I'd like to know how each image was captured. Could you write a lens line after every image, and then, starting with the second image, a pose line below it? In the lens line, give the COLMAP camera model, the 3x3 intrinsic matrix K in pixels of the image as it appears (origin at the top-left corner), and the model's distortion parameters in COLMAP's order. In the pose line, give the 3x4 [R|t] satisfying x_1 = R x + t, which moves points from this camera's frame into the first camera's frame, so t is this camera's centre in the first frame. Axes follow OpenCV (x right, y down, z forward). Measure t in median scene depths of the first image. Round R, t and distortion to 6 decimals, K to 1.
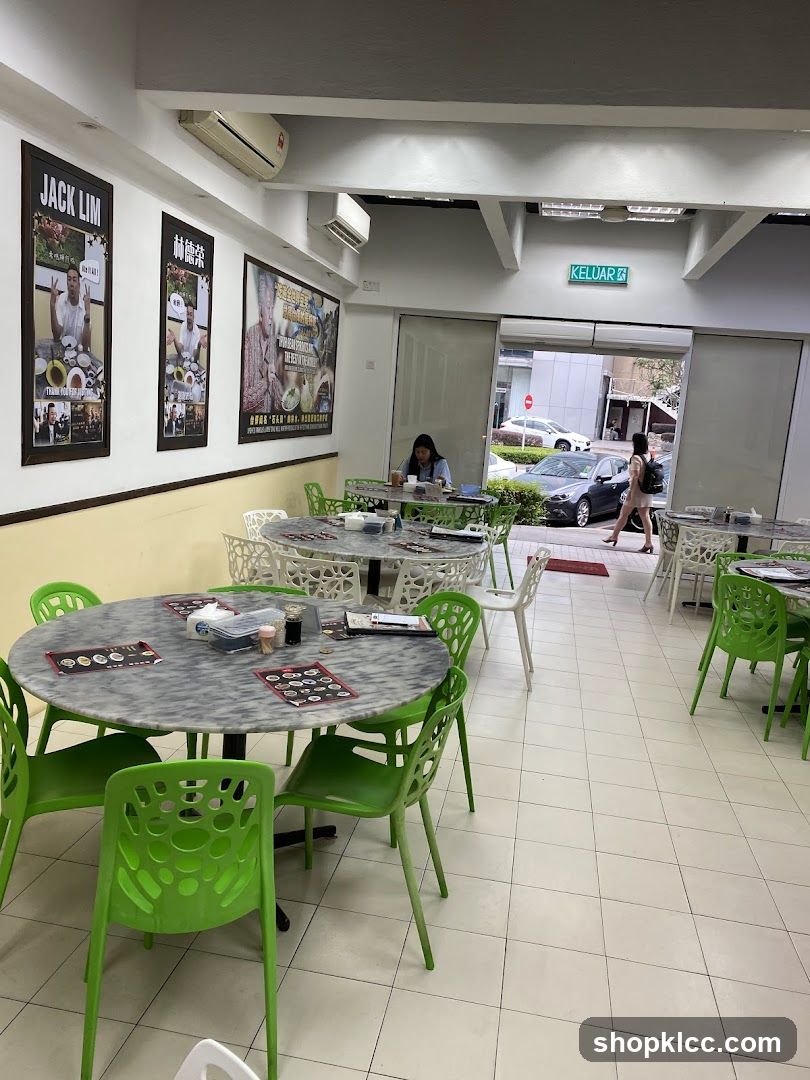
lens RADIAL K [[795.7, 0, 406.2], [0, 795.7, 541.1], [0, 0, 1]] dist [-0.004221, -0.001111]
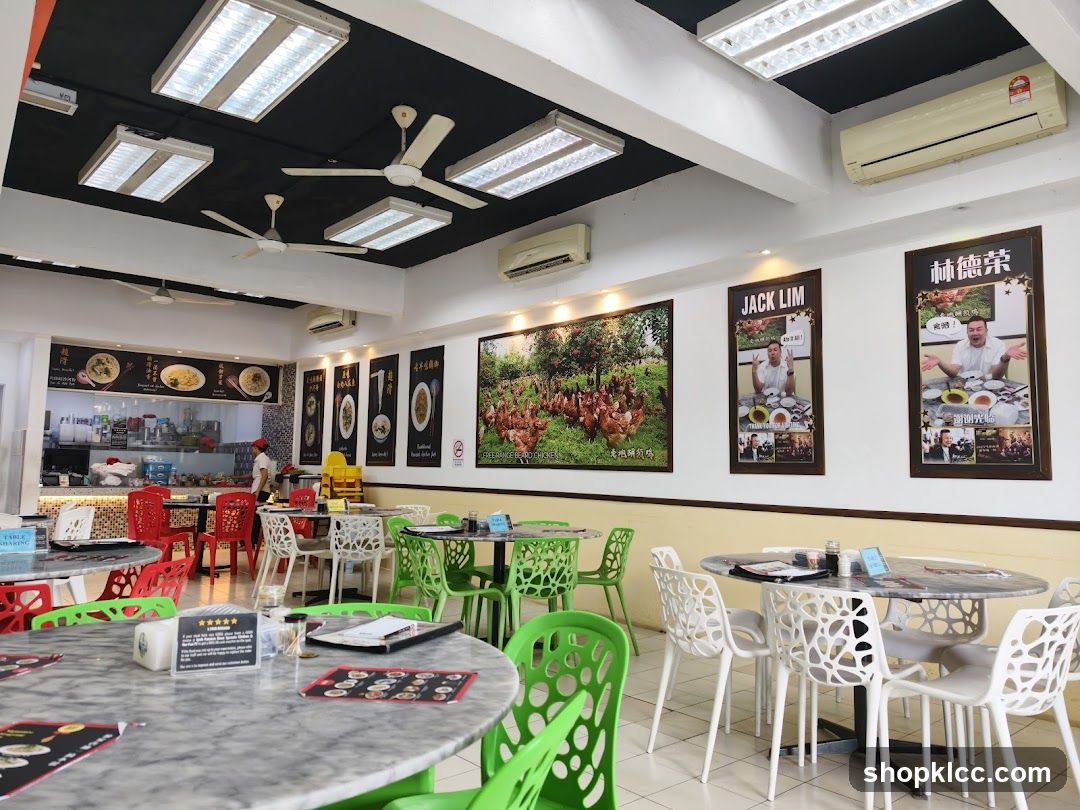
lens RADIAL K [[795.7, 0, 540.0], [0, 795.7, 402.8], [0, 0, 1]] dist [-0.004221, -0.001111]
pose [[-0.626599, -0.149615, -0.764846, 0.930127], [-0.200366, 0.979337, -0.027424, -0.103695], [0.753145, 0.136065, -0.643629, 1.581370]]
